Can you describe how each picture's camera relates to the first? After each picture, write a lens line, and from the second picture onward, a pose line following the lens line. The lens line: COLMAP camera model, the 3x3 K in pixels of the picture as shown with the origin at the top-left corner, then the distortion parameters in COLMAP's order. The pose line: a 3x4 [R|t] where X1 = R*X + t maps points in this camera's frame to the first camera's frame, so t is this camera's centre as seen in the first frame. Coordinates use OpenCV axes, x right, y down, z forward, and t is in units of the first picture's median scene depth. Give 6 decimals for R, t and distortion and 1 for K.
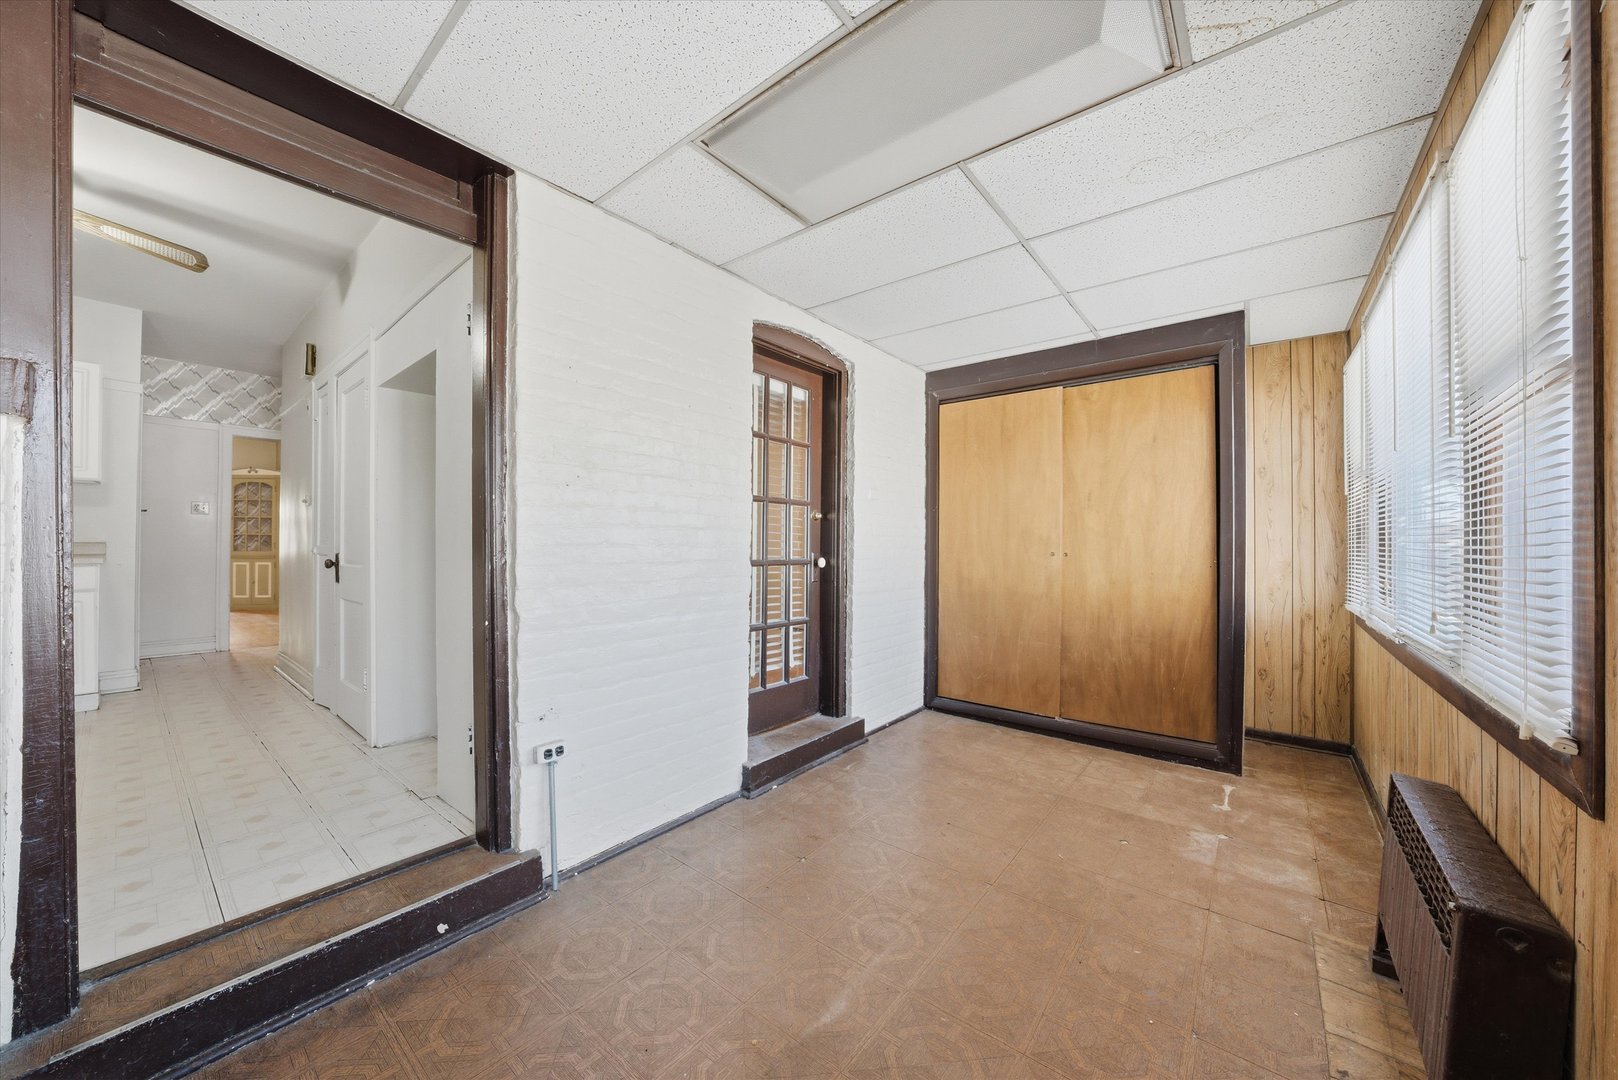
lens RADIAL K [[571.6, 0, 821.0], [0, 571.6, 539.7], [0, 0, 1]] dist [-0.019019, 0.000389]
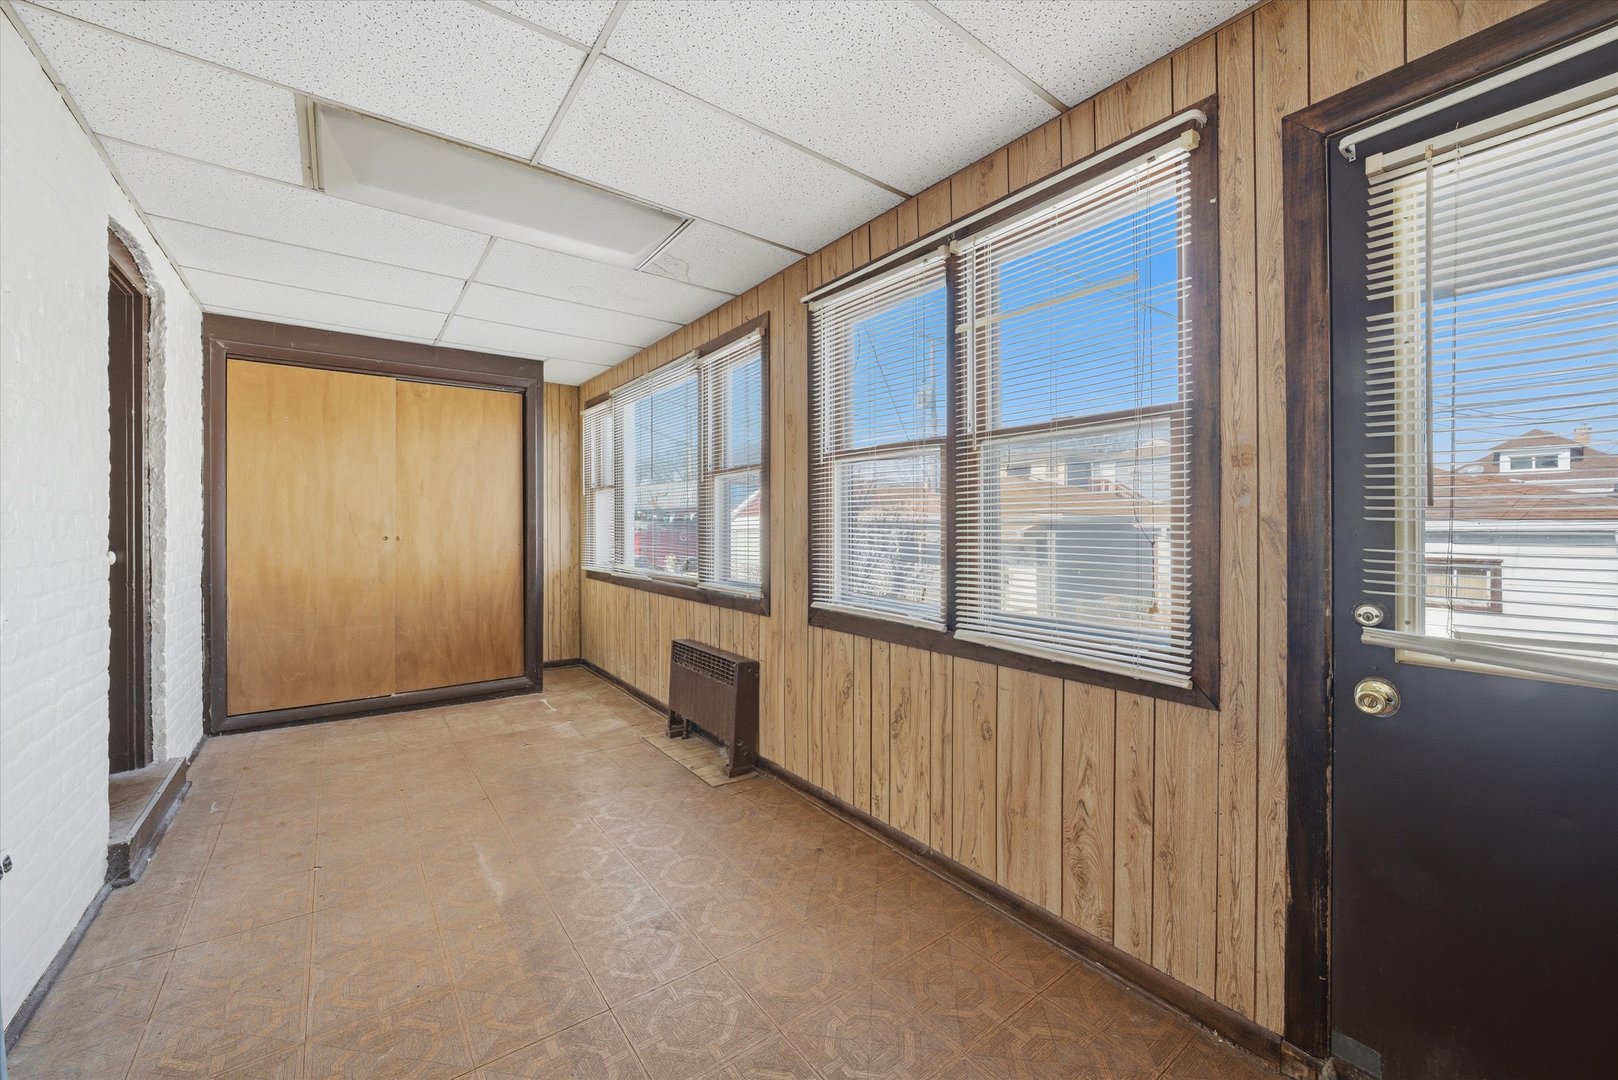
lens RADIAL K [[600.0, 0, 805.8], [0, 600.0, 529.0], [0, 0, 1]] dist [-0.018631, 0.003510]
pose [[0.261162, -0.010898, 0.965233, -0.472831], [-0.004883, 0.999909, 0.012611, -0.009586], [-0.965283, -0.008007, 0.261085, -0.019653]]
